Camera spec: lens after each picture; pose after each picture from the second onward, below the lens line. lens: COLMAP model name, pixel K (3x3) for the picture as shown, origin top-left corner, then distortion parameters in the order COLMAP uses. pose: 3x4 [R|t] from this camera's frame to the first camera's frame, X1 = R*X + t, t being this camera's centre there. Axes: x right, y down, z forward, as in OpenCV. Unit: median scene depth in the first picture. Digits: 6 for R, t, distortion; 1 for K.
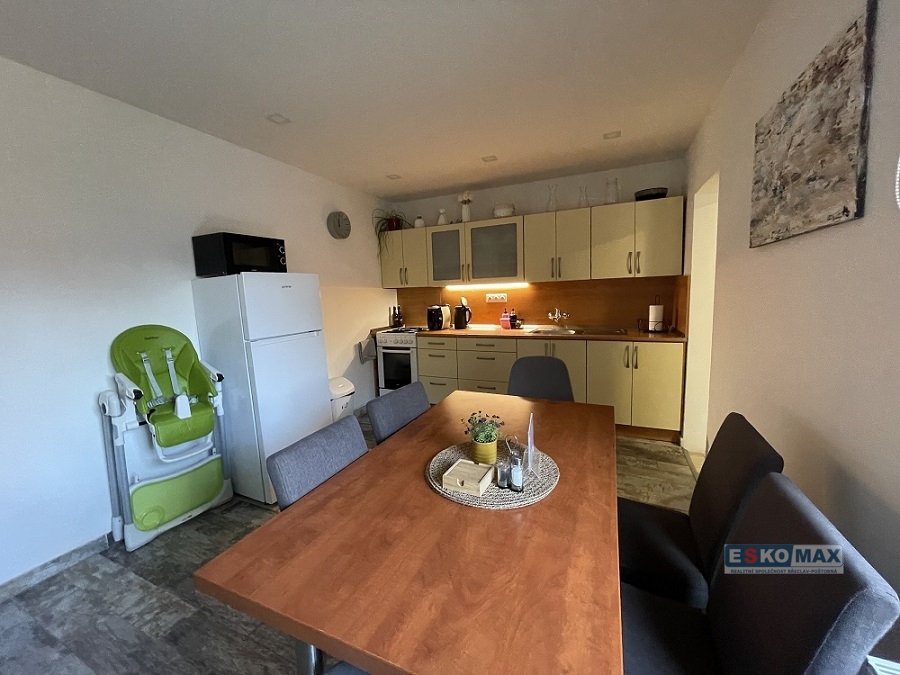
lens RADIAL K [[361.3, 0, 449.5], [0, 361.3, 331.8], [0, 0, 1]] dist [-0.001733, -0.001027]
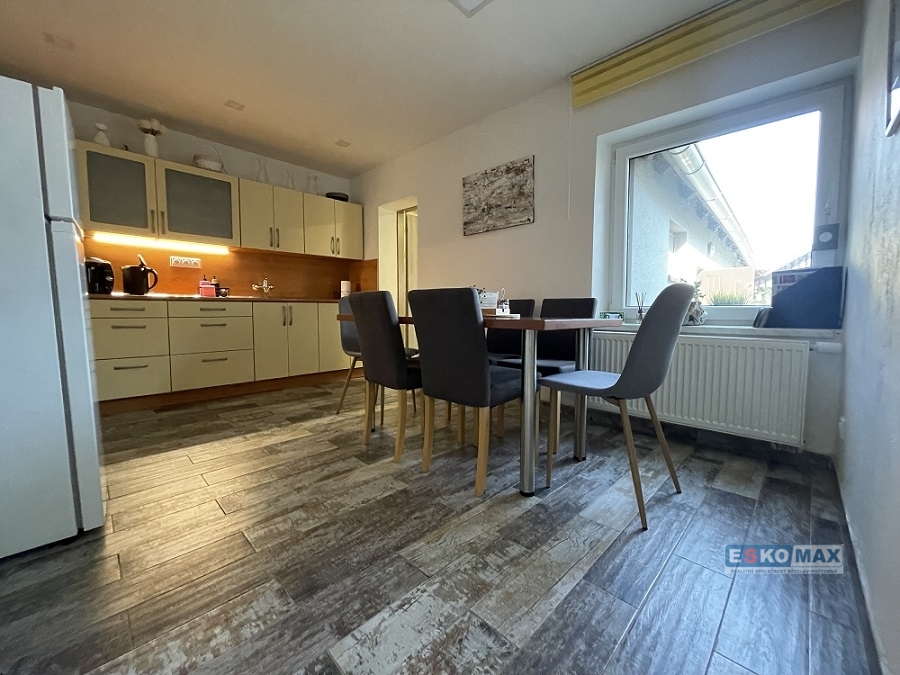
lens RADIAL K [[361.3, 0, 452.3], [0, 361.3, 334.7], [0, 0, 1]] dist [-0.001733, -0.001027]
pose [[0.329470, -0.030231, 0.943682, -0.535072], [0.092546, 0.995708, -0.000413, 0.151750], [-0.939620, 0.087470, 0.330854, 0.184145]]
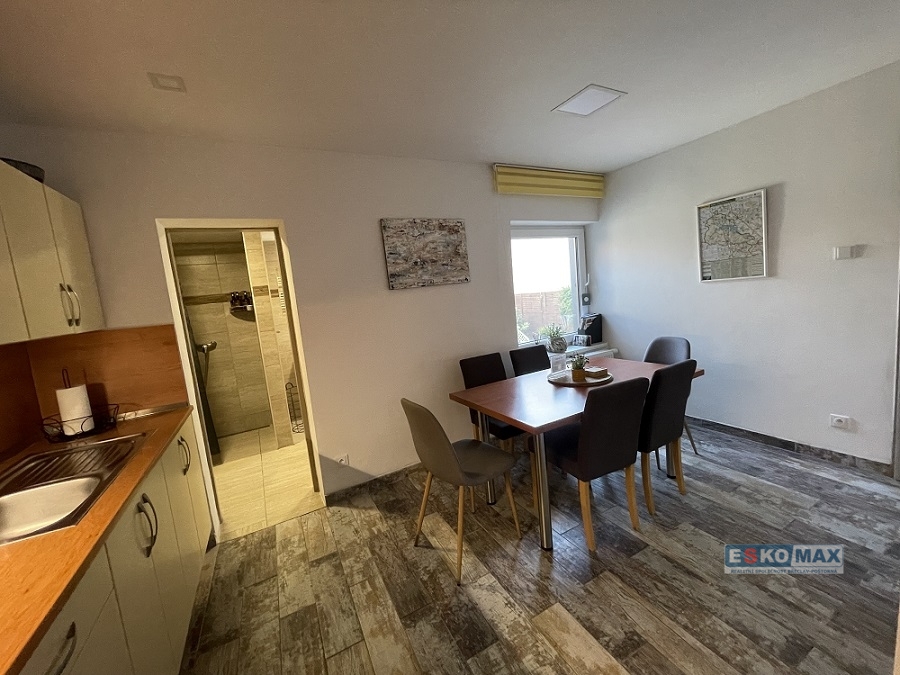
lens RADIAL K [[361.3, 0, 443.4], [0, 361.3, 337.6], [0, 0, 1]] dist [-0.001733, -0.001027]
pose [[-0.783529, 0.036156, 0.620302, -0.189796], [0.194447, 0.962431, 0.189516, -0.129818], [-0.590146, 0.269107, -0.761124, 0.992714]]
